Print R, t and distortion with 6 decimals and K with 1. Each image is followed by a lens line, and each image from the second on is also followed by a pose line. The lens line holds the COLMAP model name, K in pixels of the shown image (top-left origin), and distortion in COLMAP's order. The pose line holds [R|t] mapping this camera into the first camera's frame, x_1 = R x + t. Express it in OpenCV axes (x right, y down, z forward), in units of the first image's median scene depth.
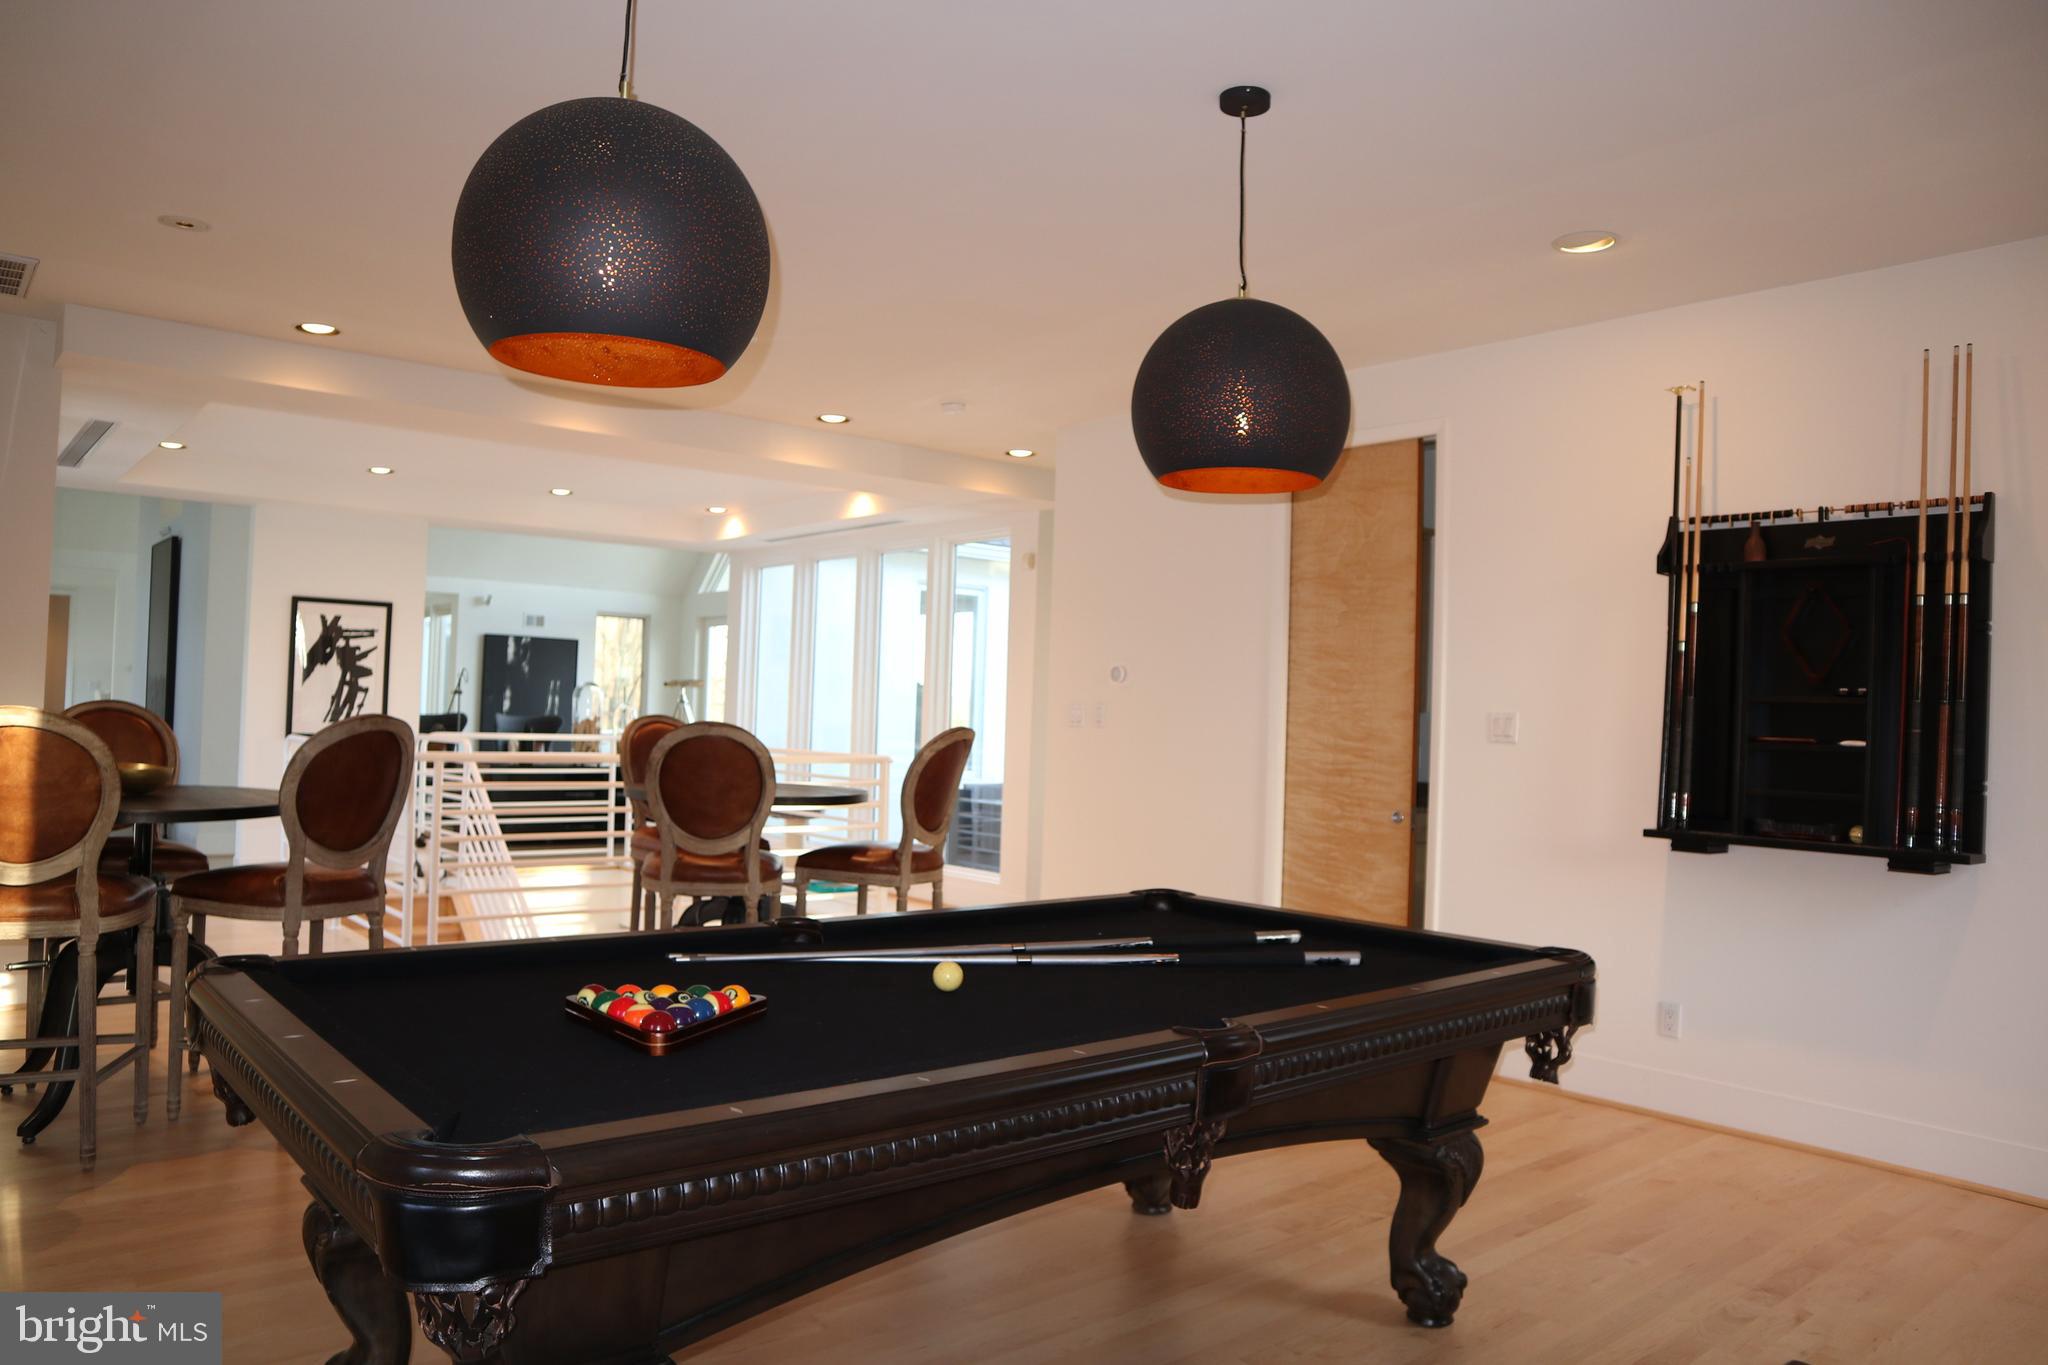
lens RADIAL K [[1409.8, 0, 1047.5], [0, 1409.8, 688.9], [0, 0, 1]] dist [-0.121716, 0.077915]
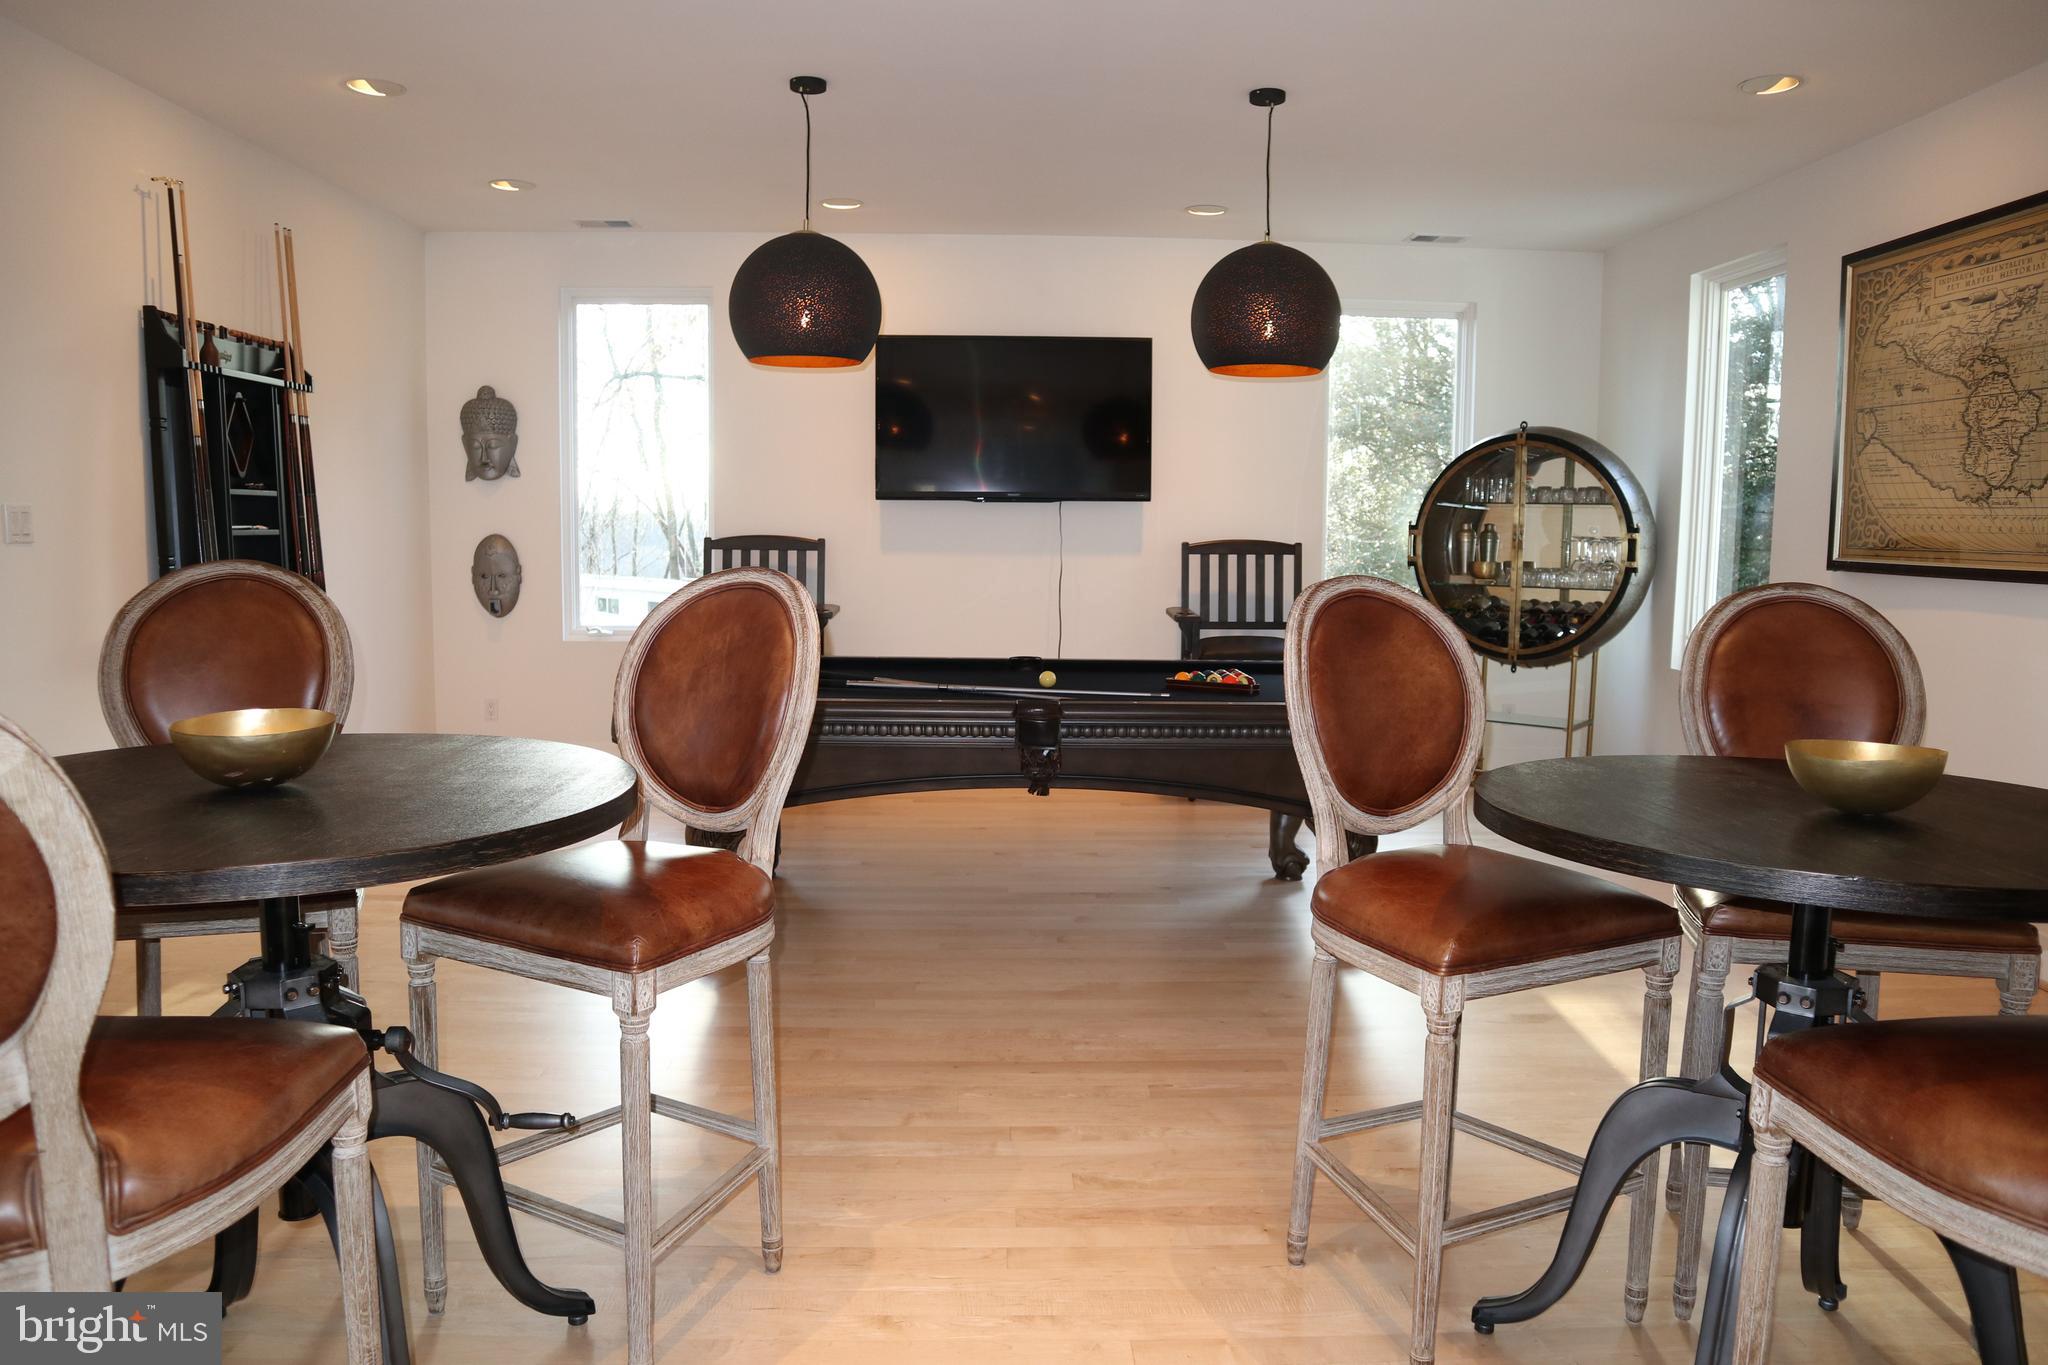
lens RADIAL K [[1407.6, 0, 1024.0], [0, 1407.6, 682.5], [0, 0, 1]] dist [-0.109566, 0.038801]
pose [[-0.768247, -0.105676, 0.631371, -0.713006], [-0.037939, 0.992063, 0.119883, 0.004512], [-0.639028, 0.068146, -0.766159, 1.441498]]
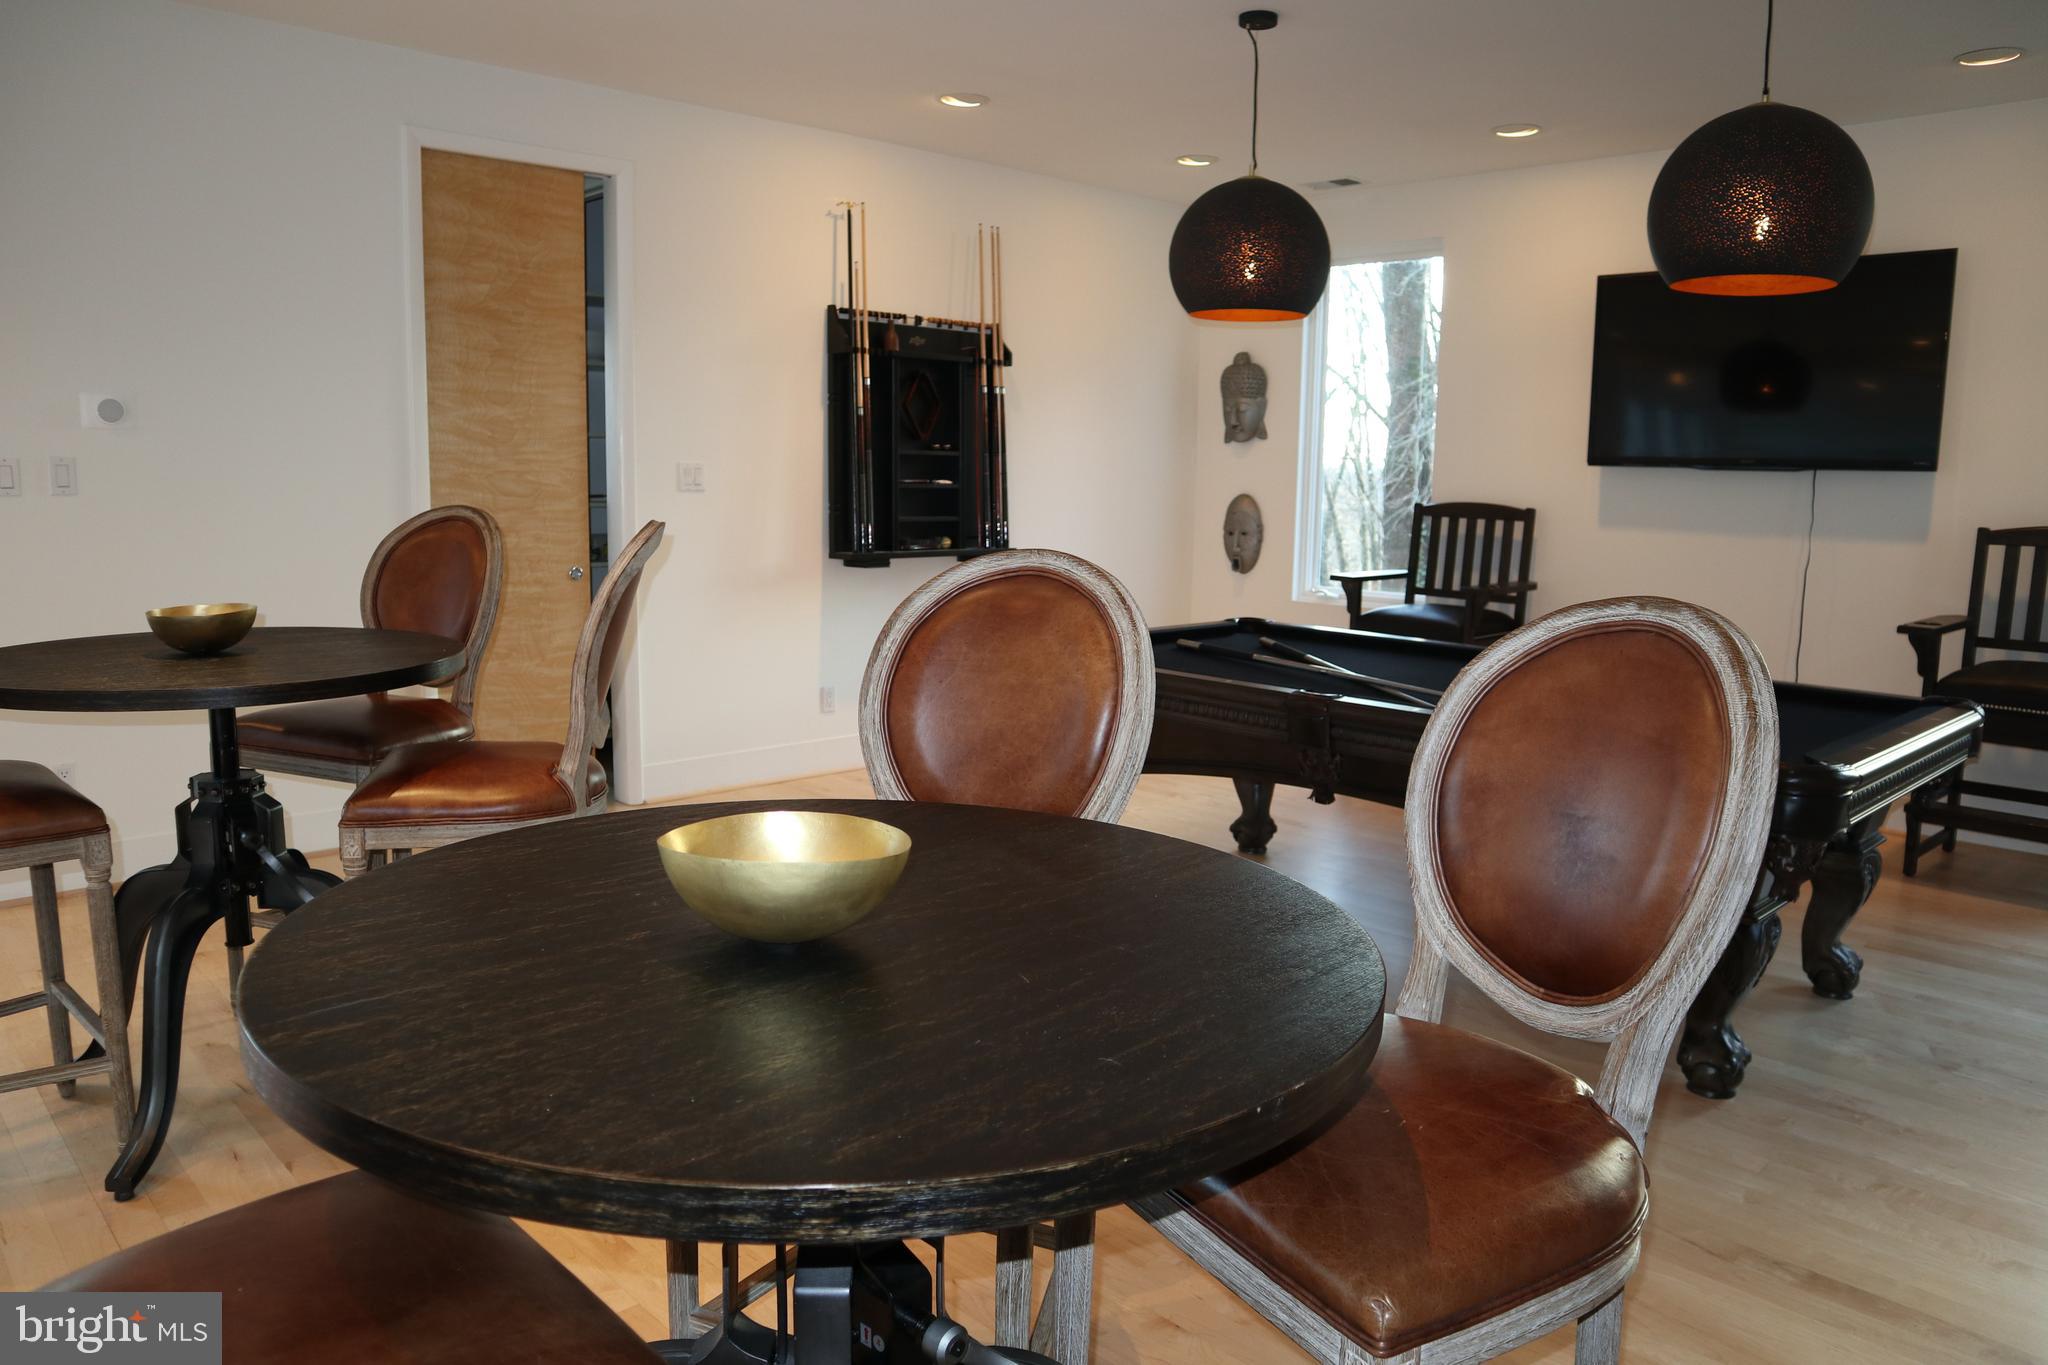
lens RADIAL K [[1409.8, 0, 1047.5], [0, 1409.8, 688.9], [0, 0, 1]] dist [-0.121716, 0.077915]
pose [[-0.055957, -0.179112, 0.982236, -0.917168], [-0.030930, 0.983616, 0.177602, -0.013452], [-0.997954, -0.020443, -0.060580, 0.925228]]
